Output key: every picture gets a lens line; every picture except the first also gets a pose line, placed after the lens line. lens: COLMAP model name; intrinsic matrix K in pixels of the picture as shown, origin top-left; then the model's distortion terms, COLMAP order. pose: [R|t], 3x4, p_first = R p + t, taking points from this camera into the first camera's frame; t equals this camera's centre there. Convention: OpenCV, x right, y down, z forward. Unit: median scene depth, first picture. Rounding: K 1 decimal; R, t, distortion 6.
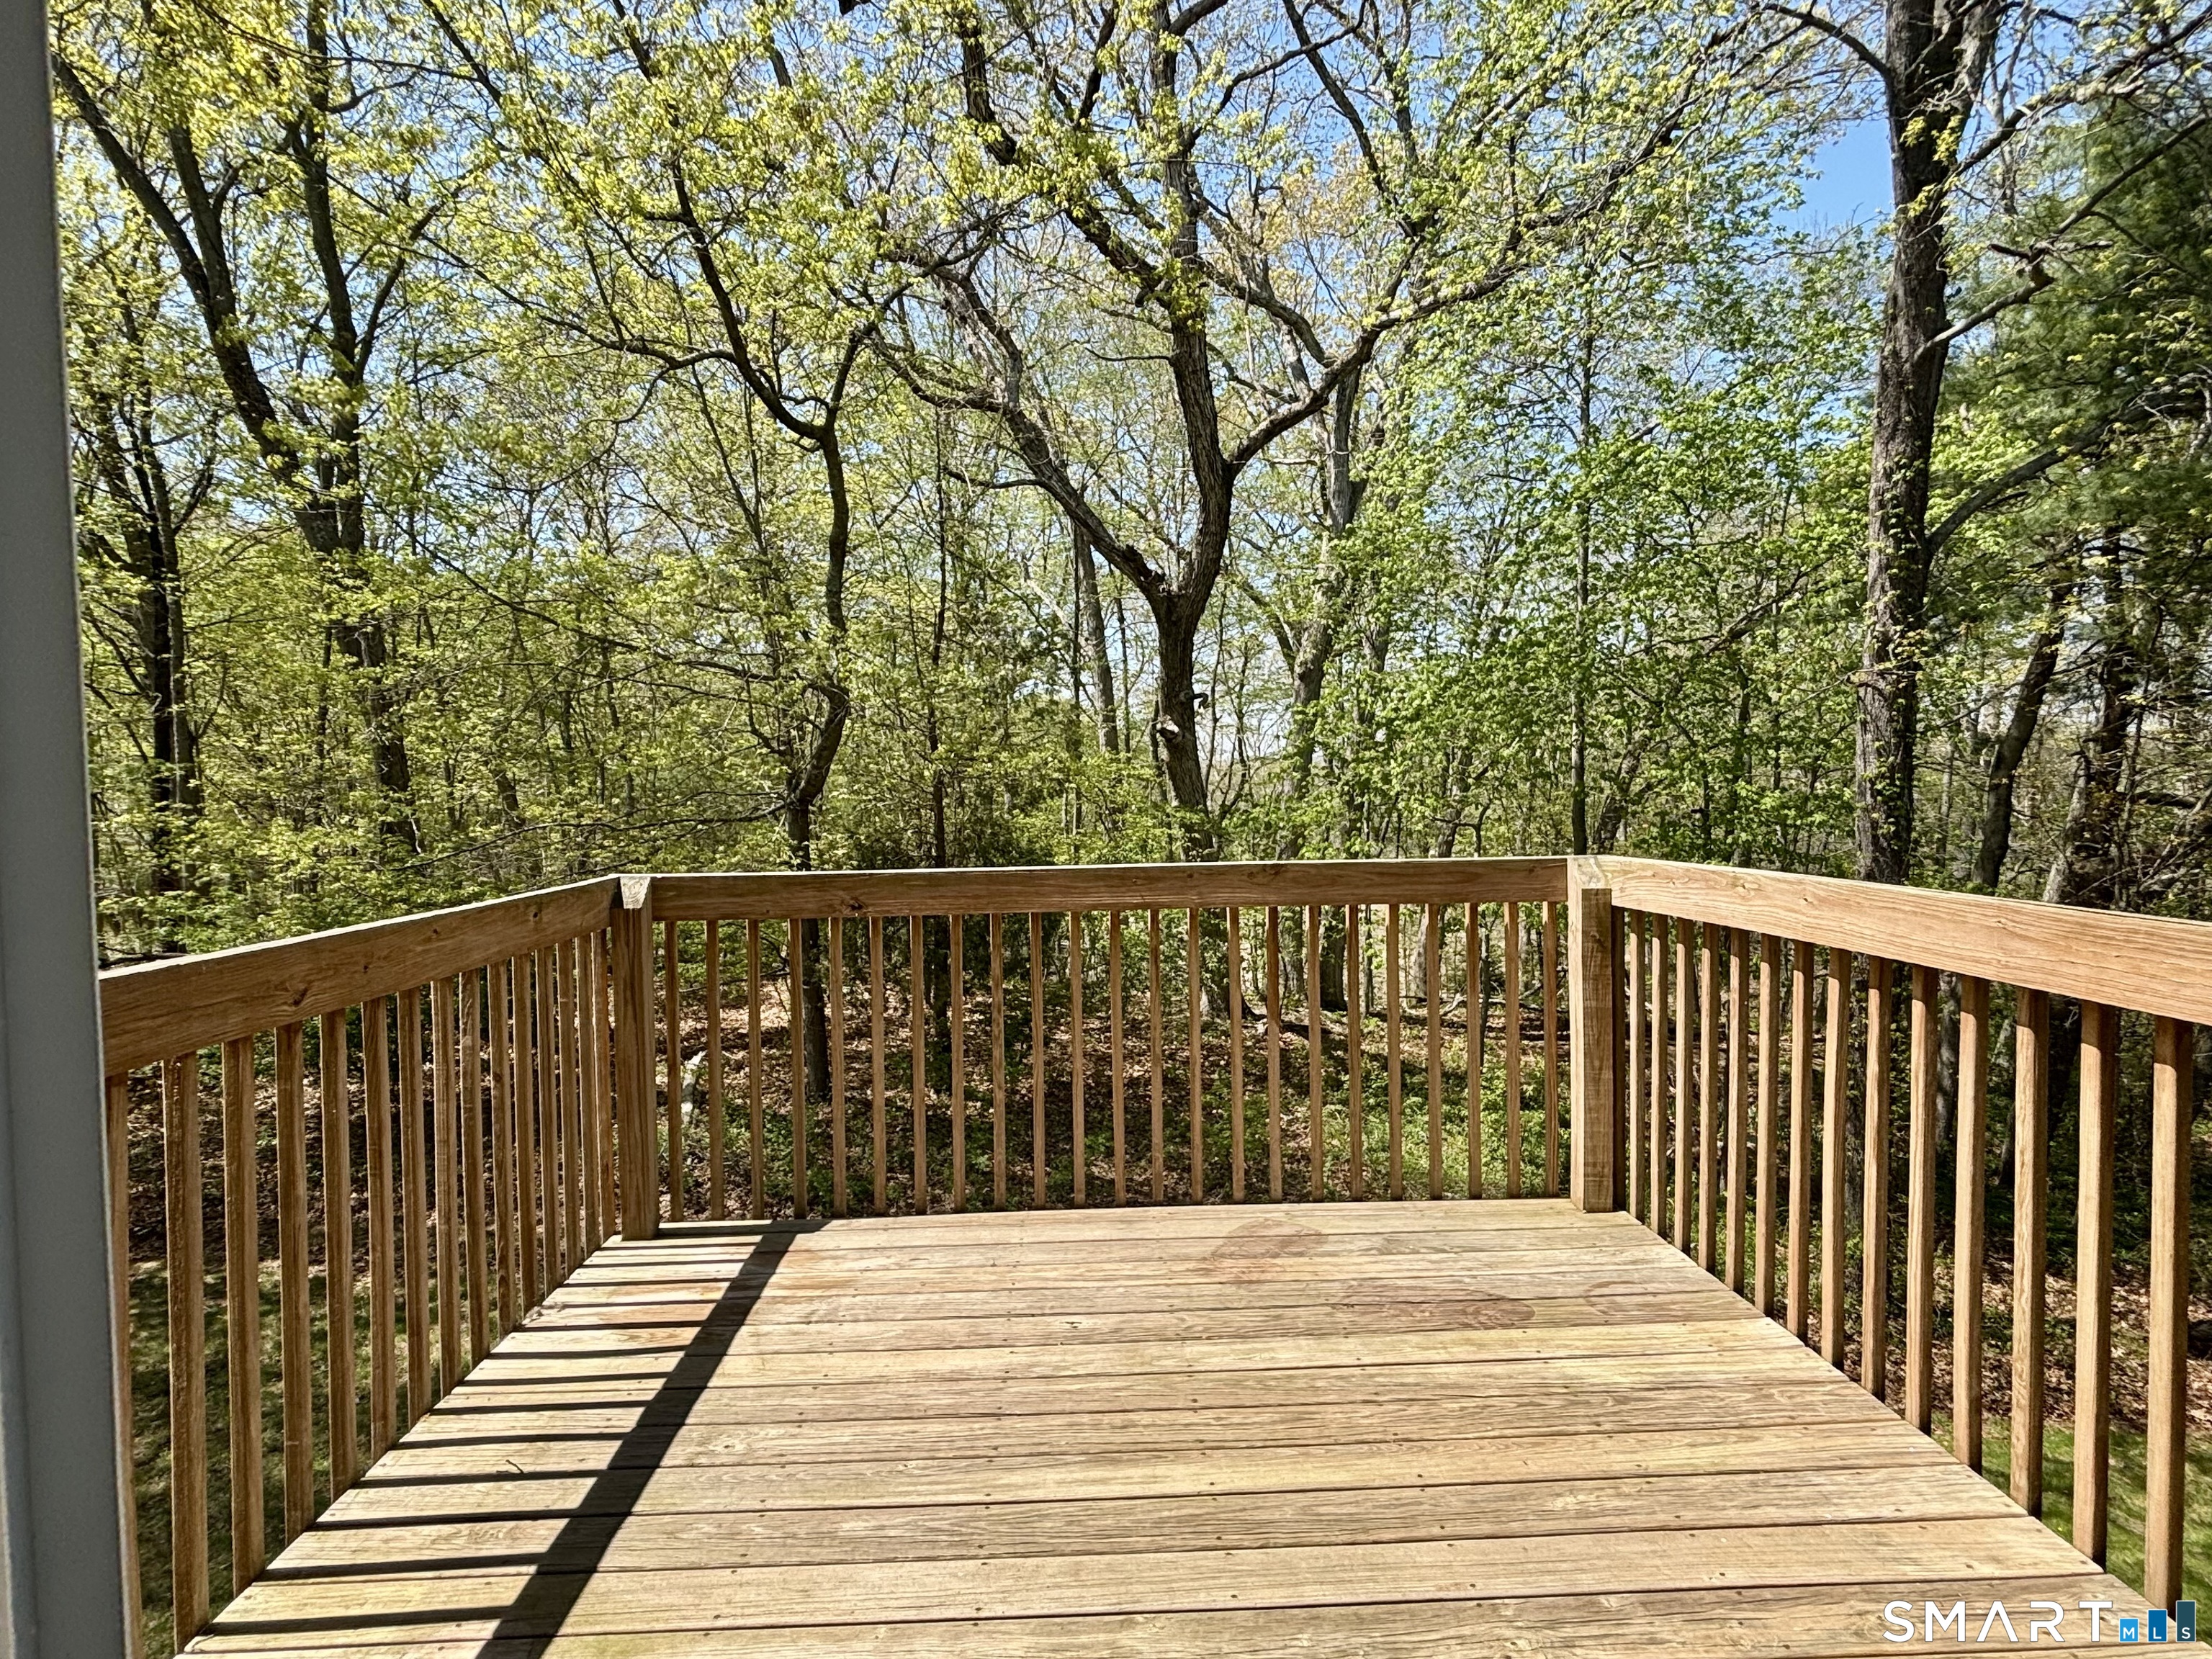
lens RADIAL K [[1120.6, 0, 1105.3], [0, 1120.6, 832.7], [0, 0, 1]] dist [-0.003623, -0.000586]
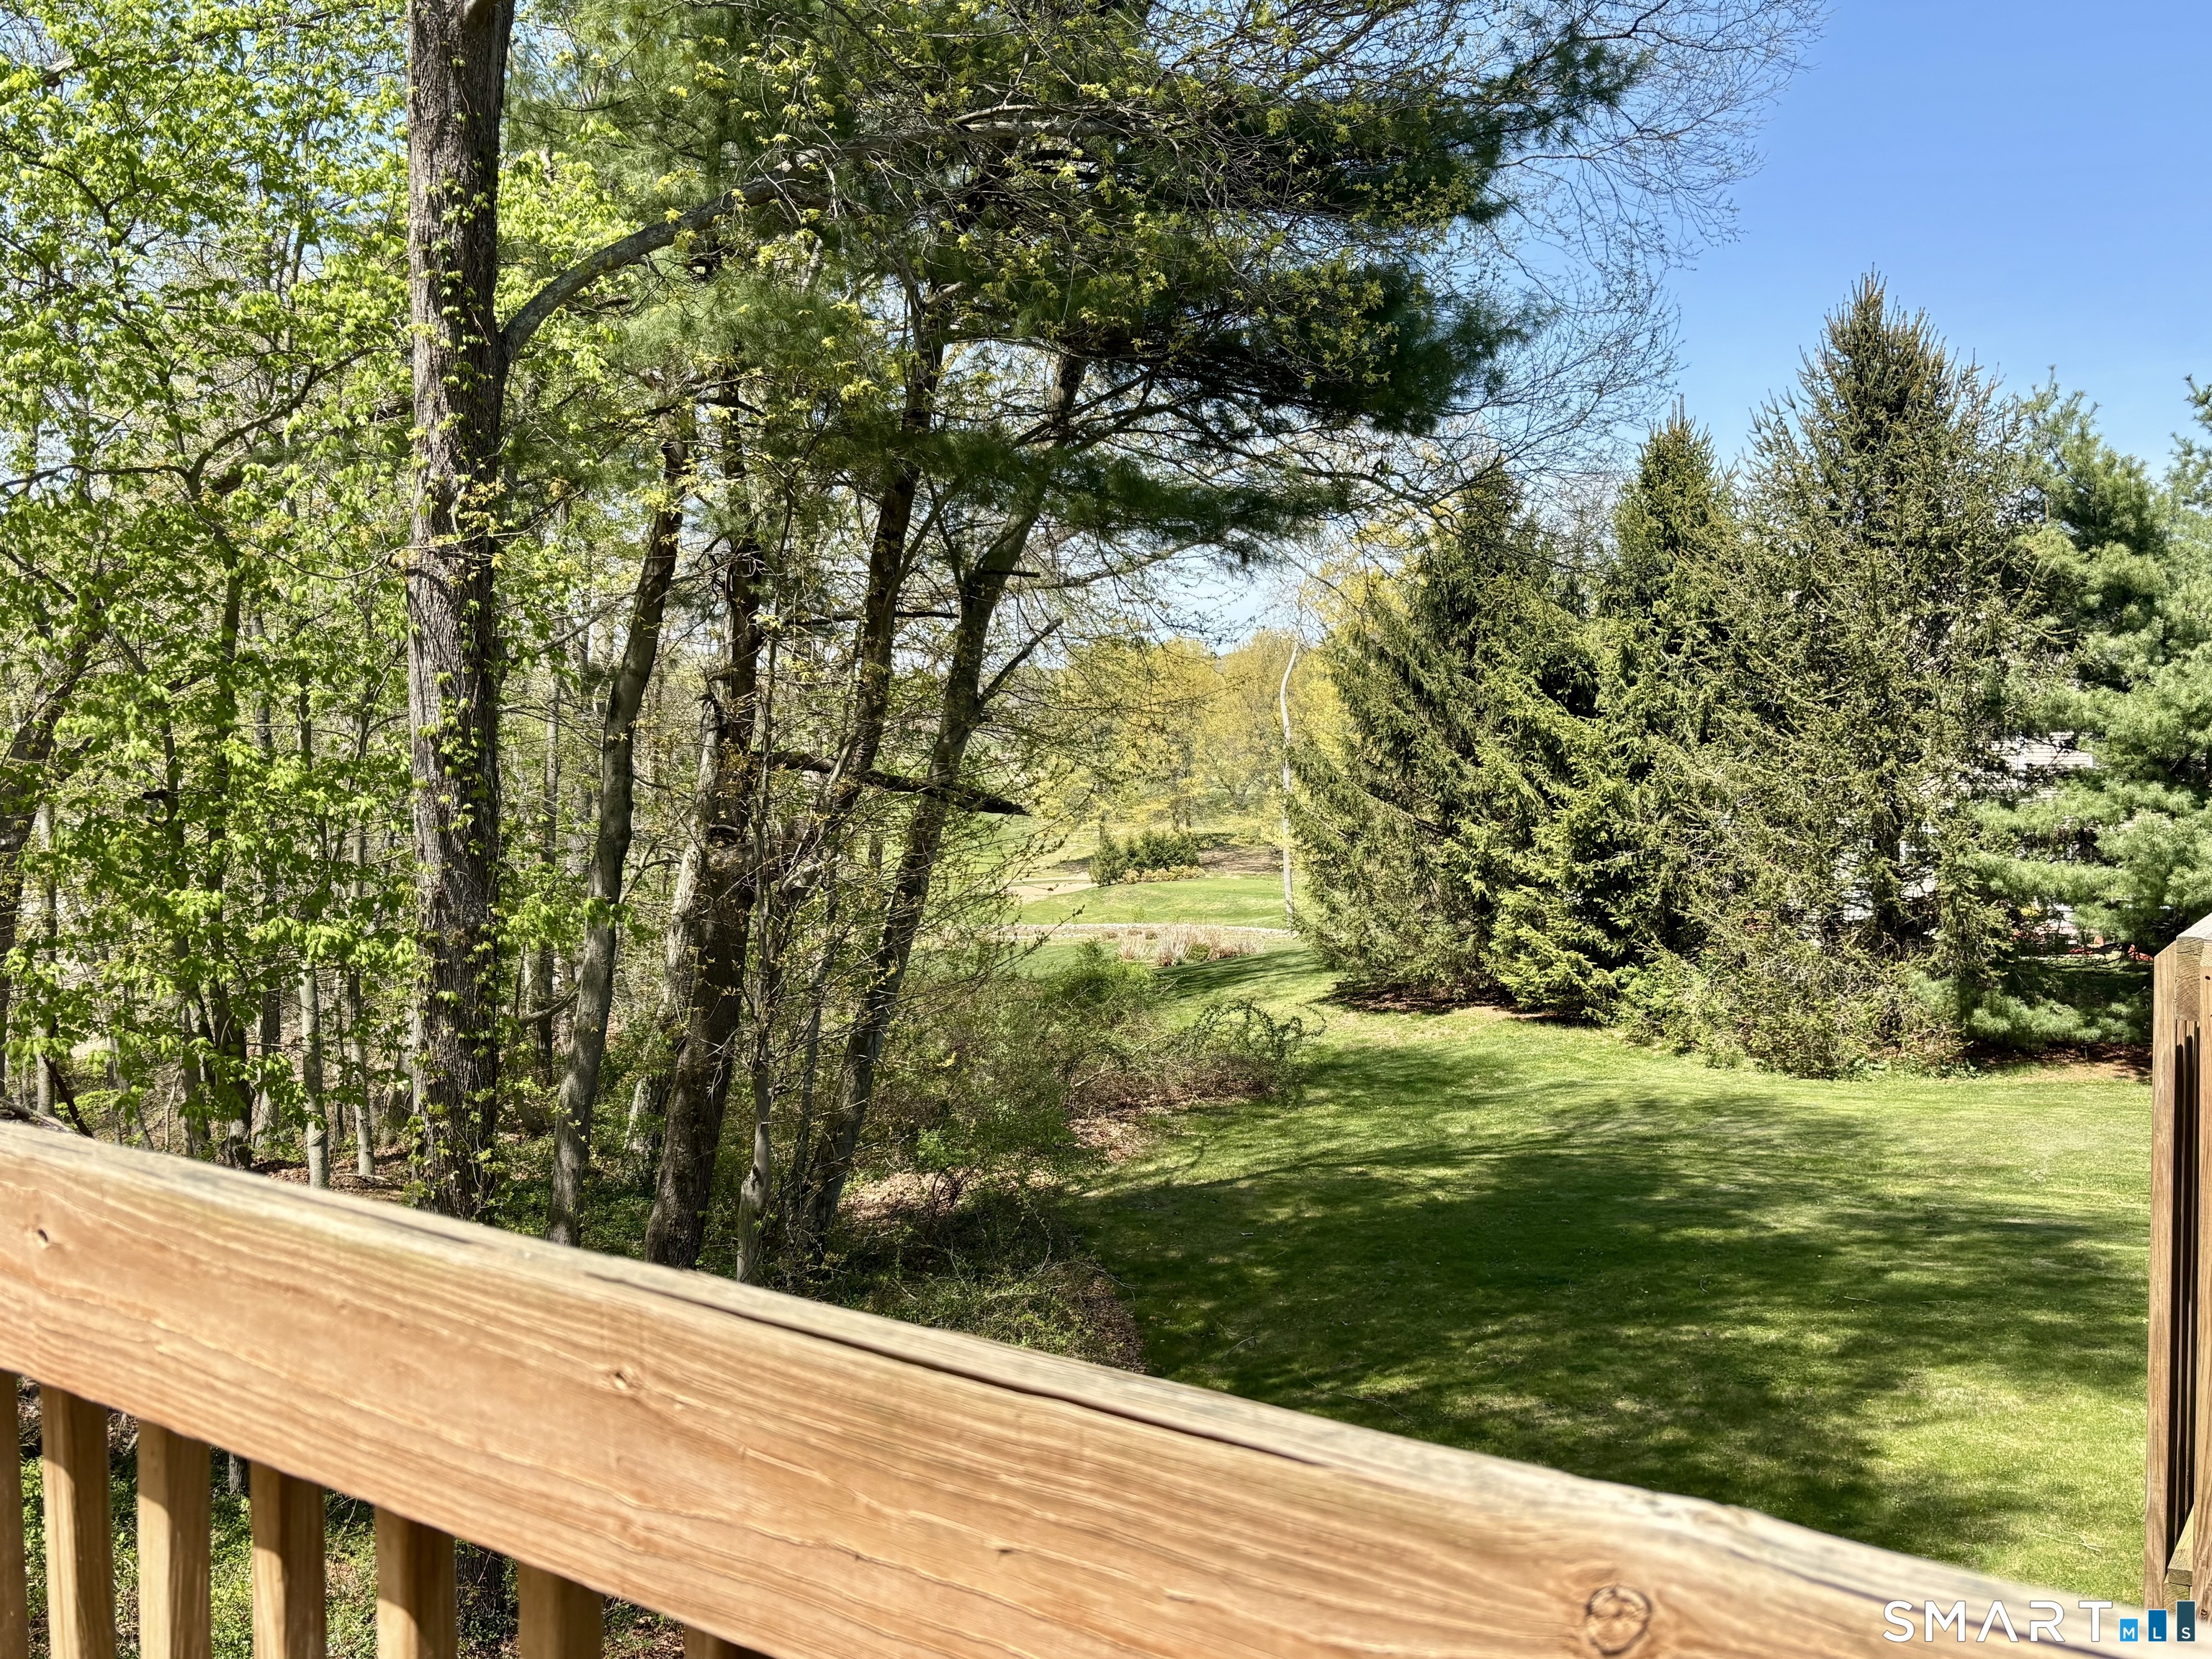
lens RADIAL K [[1866.2, 0, 1102.3], [0, 1866.2, 837.0], [0, 0, 1]] dist [-0.000819, -0.014590]
pose [[0.599234, -0.046127, 0.799244, 0.099332], [0.037498, 0.998860, 0.029533, -0.009547], [-0.799695, 0.012272, 0.600281, 0.122444]]
